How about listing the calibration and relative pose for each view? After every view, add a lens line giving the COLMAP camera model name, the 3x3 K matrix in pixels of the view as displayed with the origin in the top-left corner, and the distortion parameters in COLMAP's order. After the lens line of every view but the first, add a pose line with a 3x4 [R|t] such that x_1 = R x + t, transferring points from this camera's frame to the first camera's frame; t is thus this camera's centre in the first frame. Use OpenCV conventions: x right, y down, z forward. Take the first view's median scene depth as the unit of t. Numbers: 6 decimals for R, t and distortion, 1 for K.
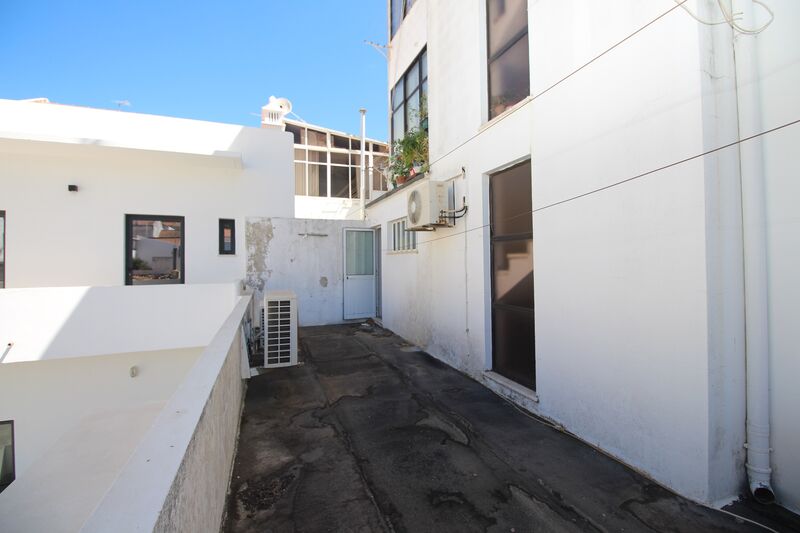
lens RADIAL K [[369.0, 0, 399.5], [0, 369.0, 256.7], [0, 0, 1]] dist [-0.002331, -0.012204]
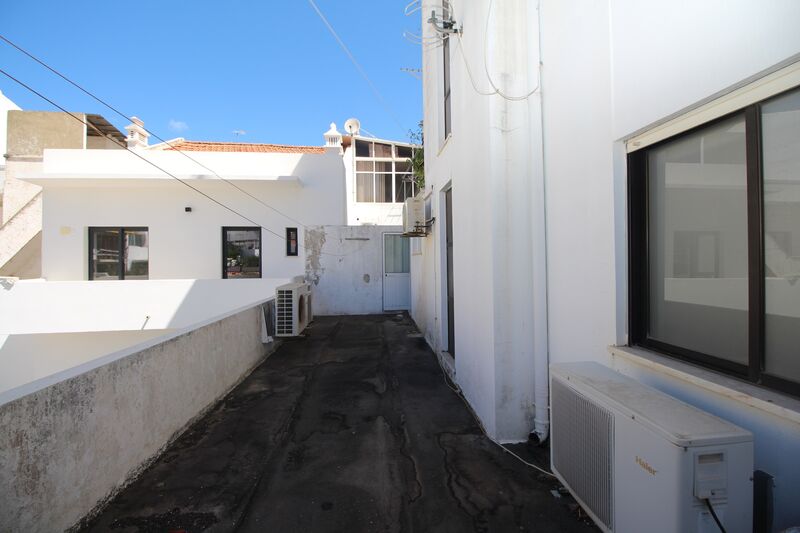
lens RADIAL K [[369.0, 0, 399.5], [0, 369.0, 256.7], [0, 0, 1]] dist [-0.002331, -0.012204]
pose [[0.961990, -0.002600, -0.273074, 0.238402], [0.004474, 0.999971, 0.006241, -0.008805], [0.273050, -0.007226, 0.961973, -0.124542]]
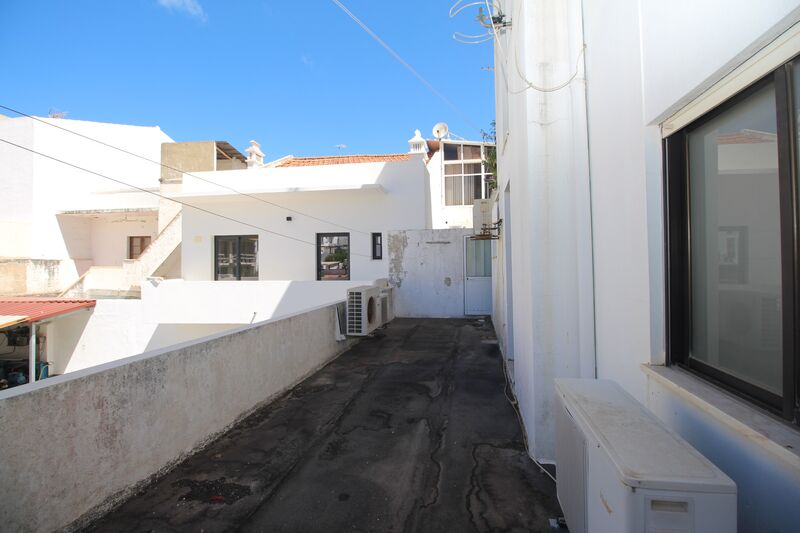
lens RADIAL K [[369.0, 0, 399.5], [0, 369.0, 256.7], [0, 0, 1]] dist [-0.002331, -0.012204]
pose [[0.852355, -0.010193, -0.522864, 0.304536], [0.009071, 0.999948, -0.004707, -0.008773], [0.522885, -0.000731, 0.852403, -0.099724]]
